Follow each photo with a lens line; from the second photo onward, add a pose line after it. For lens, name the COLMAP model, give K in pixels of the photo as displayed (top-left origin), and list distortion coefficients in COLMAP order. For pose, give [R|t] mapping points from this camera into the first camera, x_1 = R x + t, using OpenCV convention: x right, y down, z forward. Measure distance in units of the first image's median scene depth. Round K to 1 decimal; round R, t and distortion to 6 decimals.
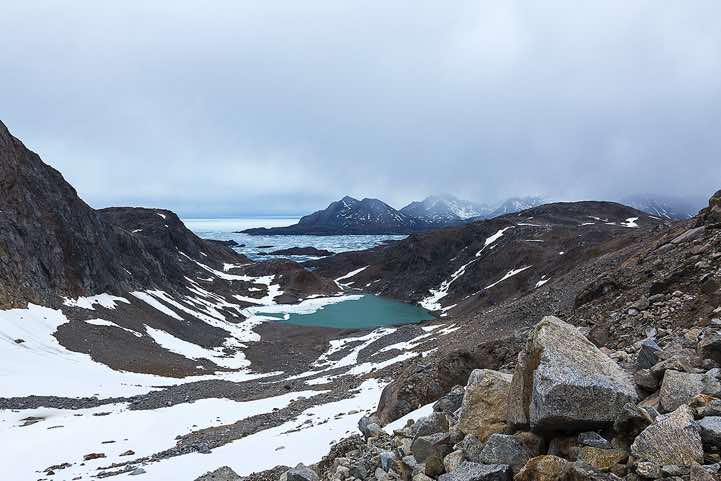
lens RADIAL K [[539.7, 0, 358.7], [0, 539.7, 237.6], [0, 0, 1]] dist [-0.000072, -0.001181]
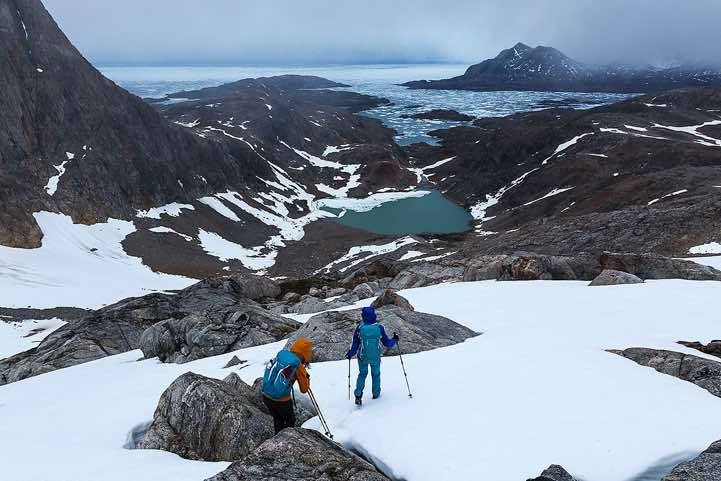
lens RADIAL K [[539.7, 0, 362.3], [0, 539.7, 241.9], [0, 0, 1]] dist [-0.000072, -0.001181]
pose [[0.935942, 0.117067, -0.332126, 0.349698], [-0.008665, 0.950497, 0.310612, -0.184096], [0.352047, -0.287837, 0.890625, -0.054584]]
